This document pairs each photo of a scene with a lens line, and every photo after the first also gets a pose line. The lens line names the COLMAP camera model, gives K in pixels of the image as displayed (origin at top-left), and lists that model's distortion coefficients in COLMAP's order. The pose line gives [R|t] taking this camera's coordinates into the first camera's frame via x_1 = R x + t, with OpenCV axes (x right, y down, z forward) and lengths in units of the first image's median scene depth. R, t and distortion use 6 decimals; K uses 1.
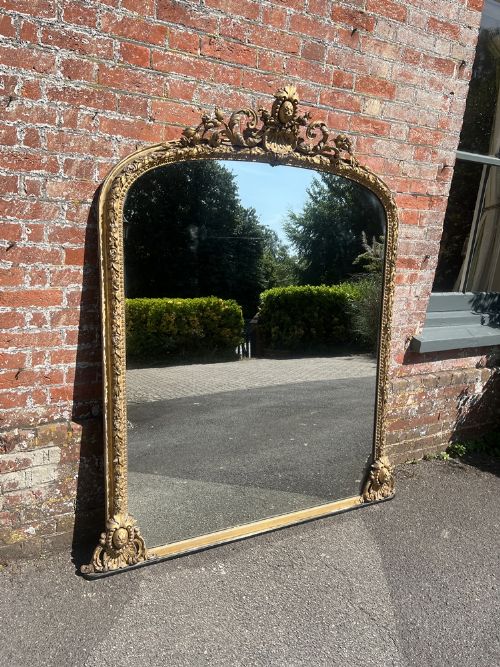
lens RADIAL K [[501.6, 0, 259.8], [0, 501.6, 341.5], [0, 0, 1]] dist [0.006120, -0.014476]
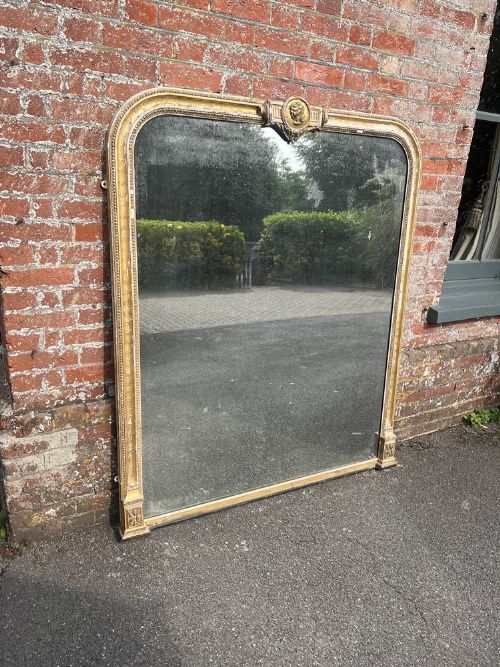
lens RADIAL K [[501.6, 0, 259.8], [0, 501.6, 341.5], [0, 0, 1]] dist [0.006120, -0.014476]
pose [[0.999795, -0.020003, -0.003079, -0.036345], [0.020152, 0.997972, 0.060378, -0.012311], [0.001865, -0.060427, 0.998171, 0.032652]]
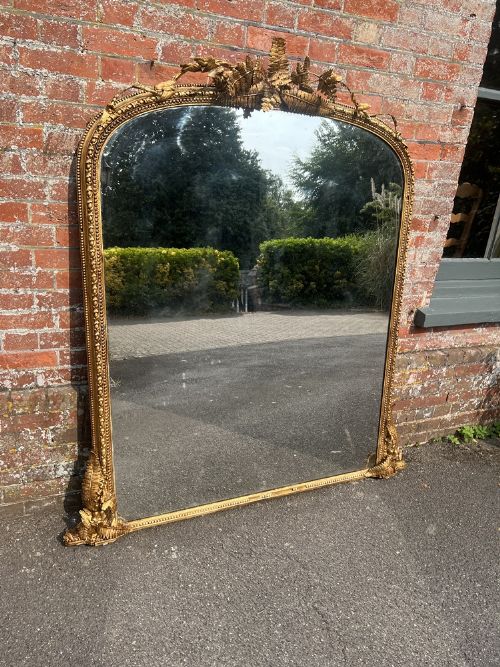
lens RADIAL K [[487.1, 0, 254.6], [0, 487.1, 351.1], [0, 0, 1]] dist [0.004341, -0.011871]
pose [[0.992517, 0.032409, -0.117726, 0.188507], [-0.022034, 0.995843, 0.088379, -0.006964], [0.120101, -0.085124, 0.989105, 0.160765]]
